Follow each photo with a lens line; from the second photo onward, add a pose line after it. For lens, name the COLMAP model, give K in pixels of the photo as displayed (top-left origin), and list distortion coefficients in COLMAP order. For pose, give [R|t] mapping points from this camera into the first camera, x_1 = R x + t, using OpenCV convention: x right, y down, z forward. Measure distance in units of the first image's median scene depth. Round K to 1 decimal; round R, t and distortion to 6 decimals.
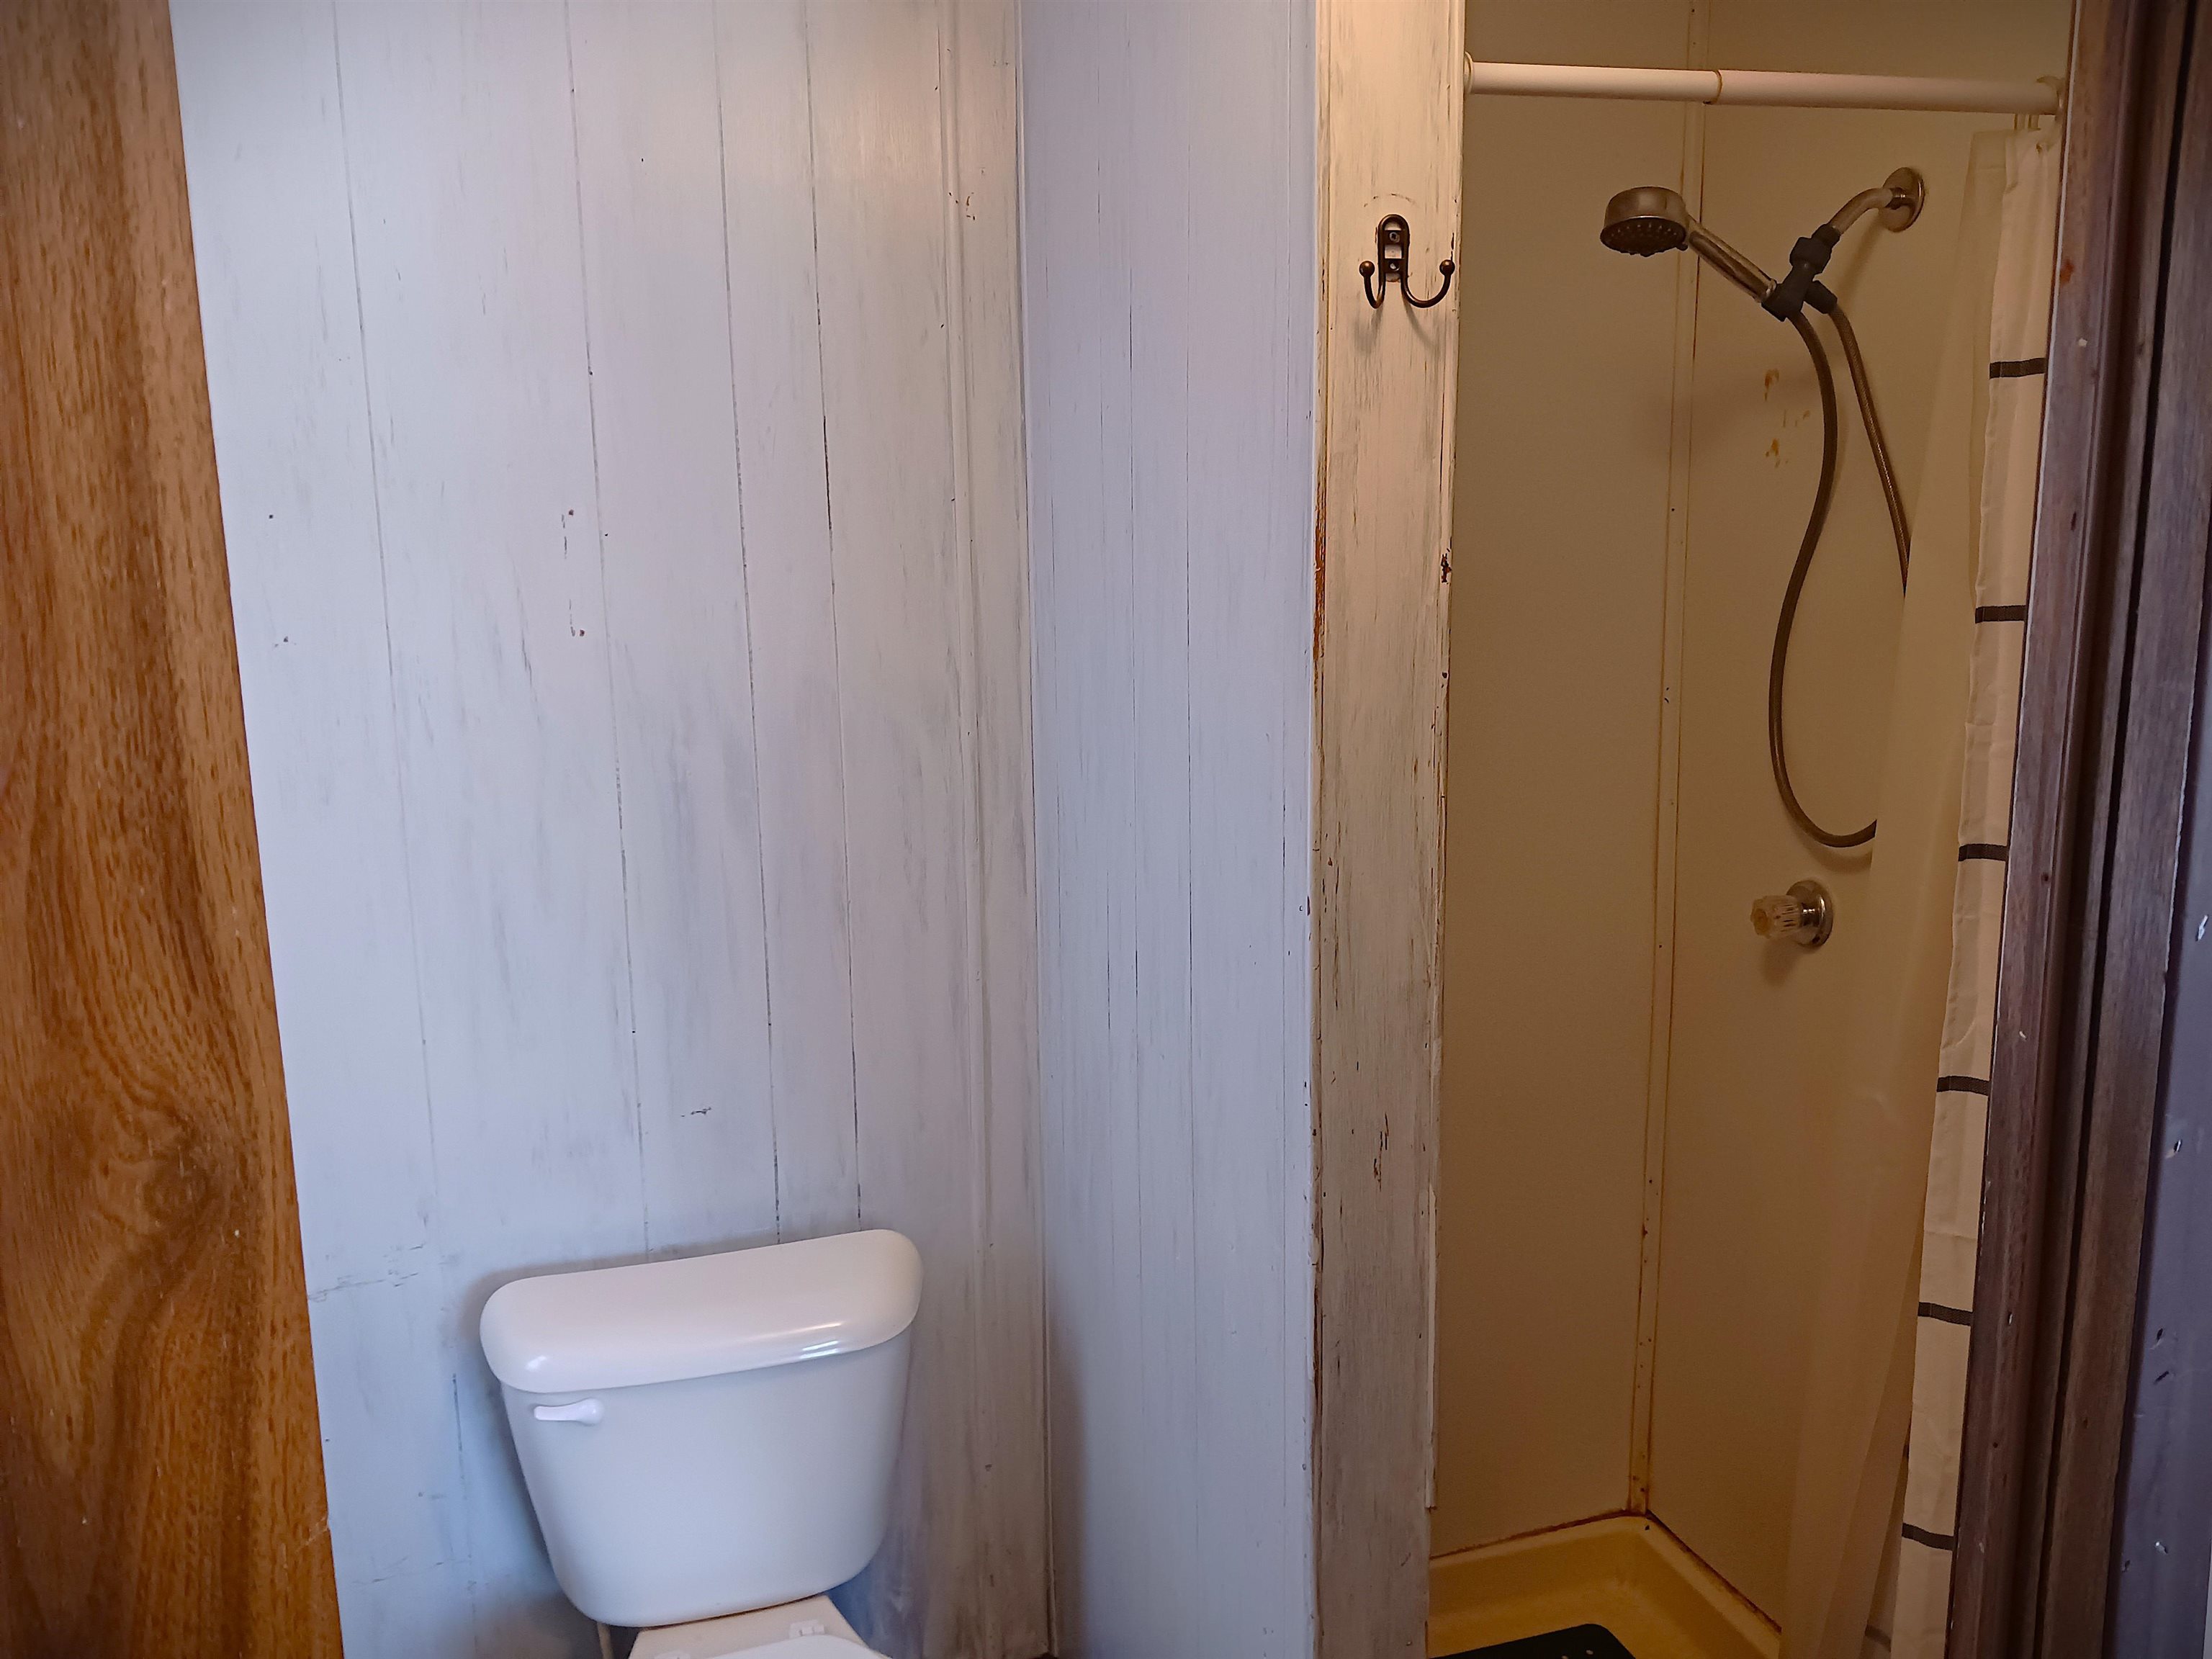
lens RADIAL K [[1750.5, 0, 1122.2], [0, 1750.5, 827.0], [0, 0, 1]] dist [0.059651, -0.093720]
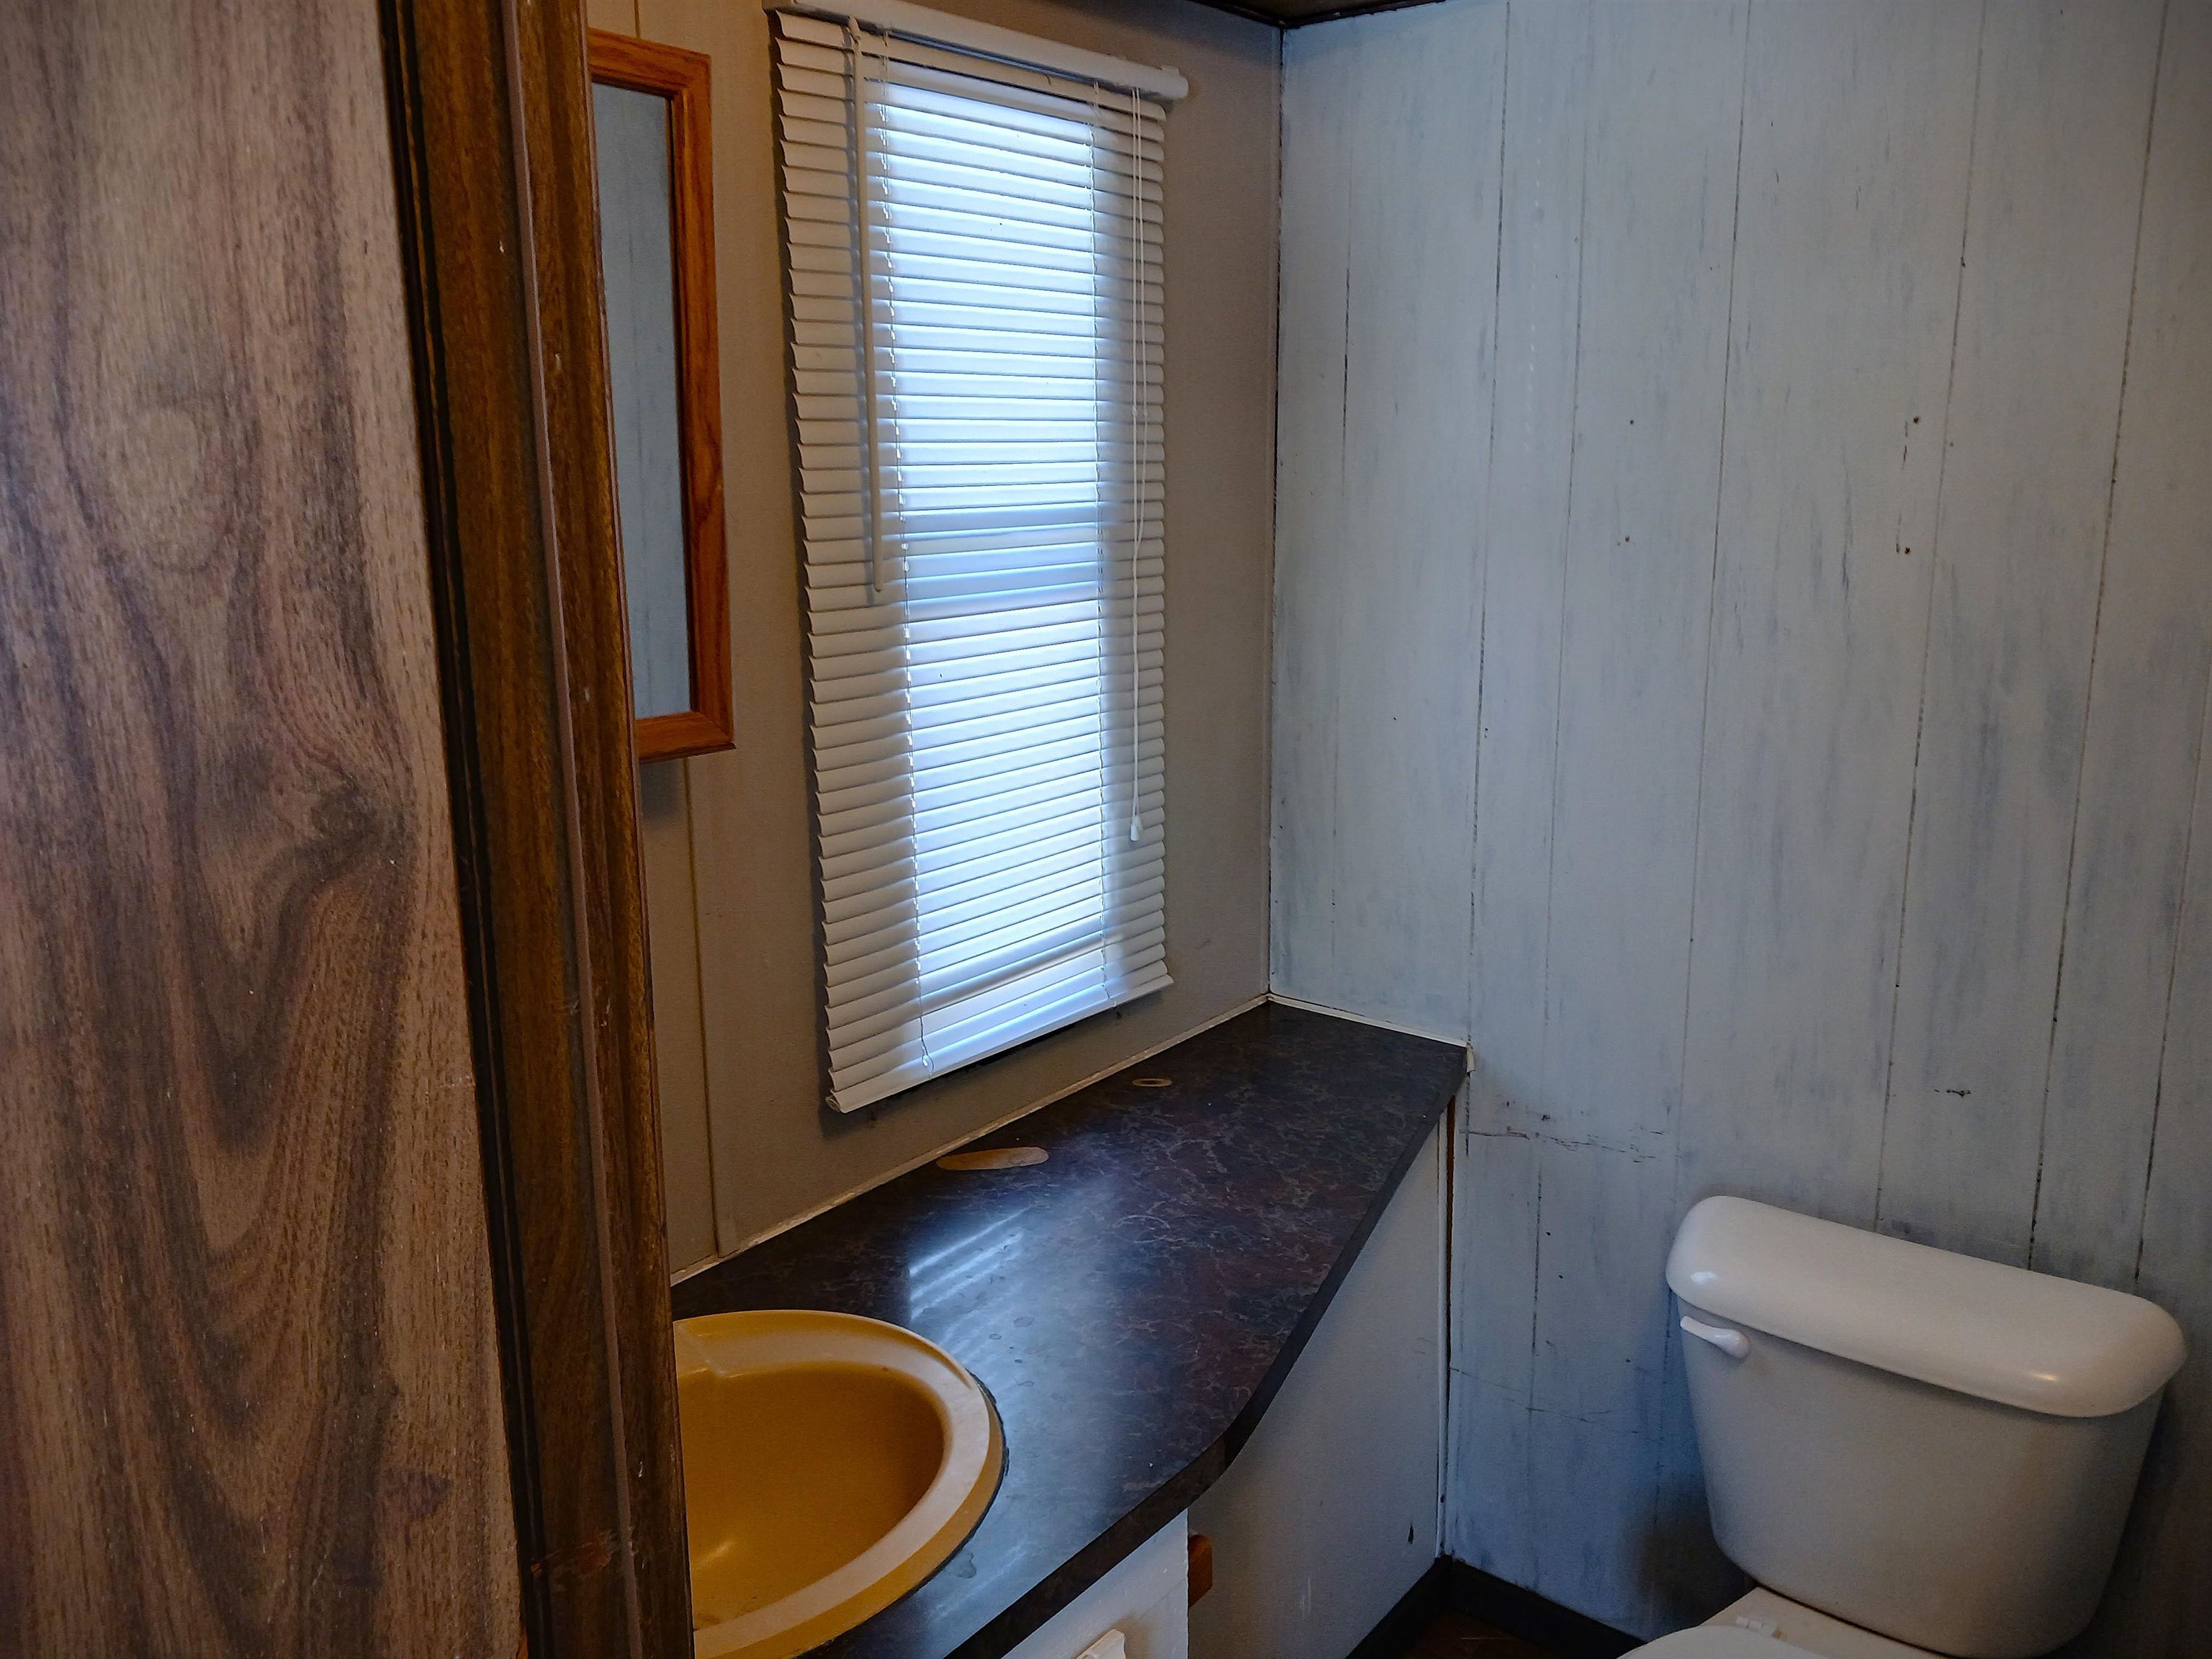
lens RADIAL K [[1750.5, 0, 1121.9], [0, 1750.5, 819.1], [0, 0, 1]] dist [0.059651, -0.093720]
pose [[0.564335, 0.181175, -0.805420, 1.175475], [-0.149246, 0.981936, 0.116308, -0.087024], [0.811943, 0.054569, 0.581181, 0.666292]]
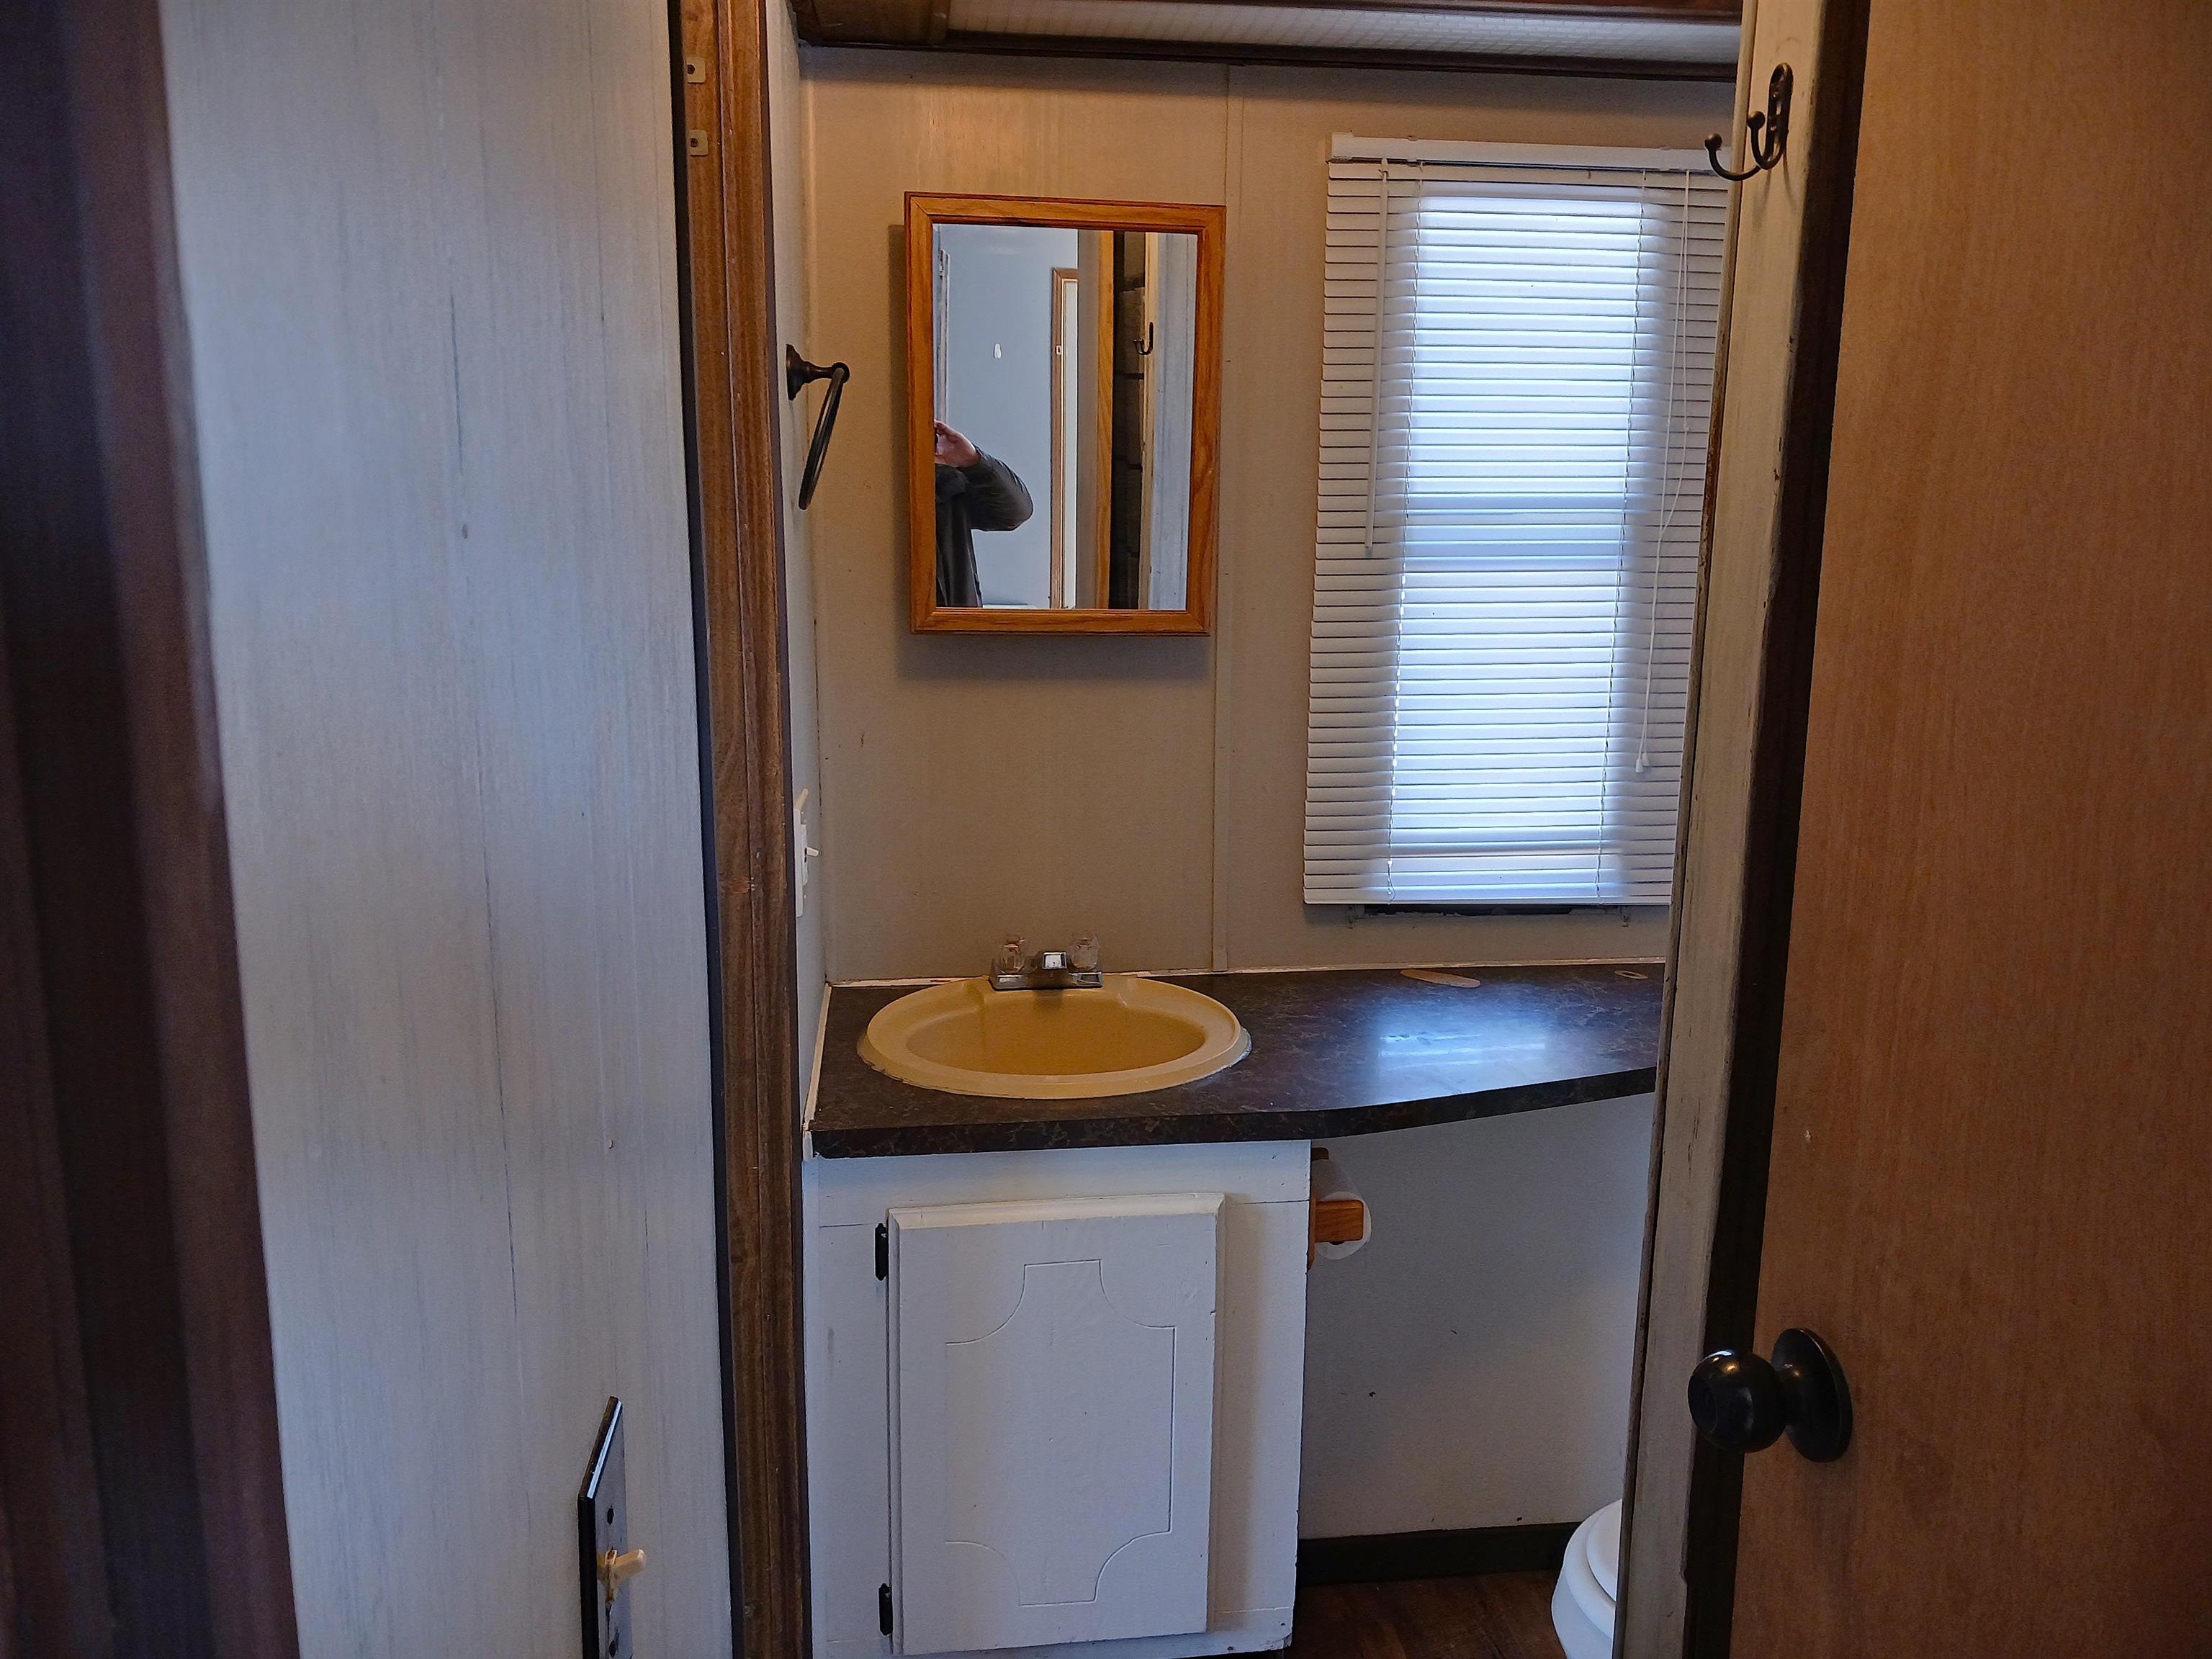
lens RADIAL K [[1750.5, 0, 1114.3], [0, 1750.5, 828.4], [0, 0, 1]] dist [0.059651, -0.093720]
pose [[-0.201148, 0.202858, -0.958326, 4.025841], [-0.179394, 0.954147, 0.239628, -0.483839], [0.962994, 0.220119, -0.155533, 3.375775]]
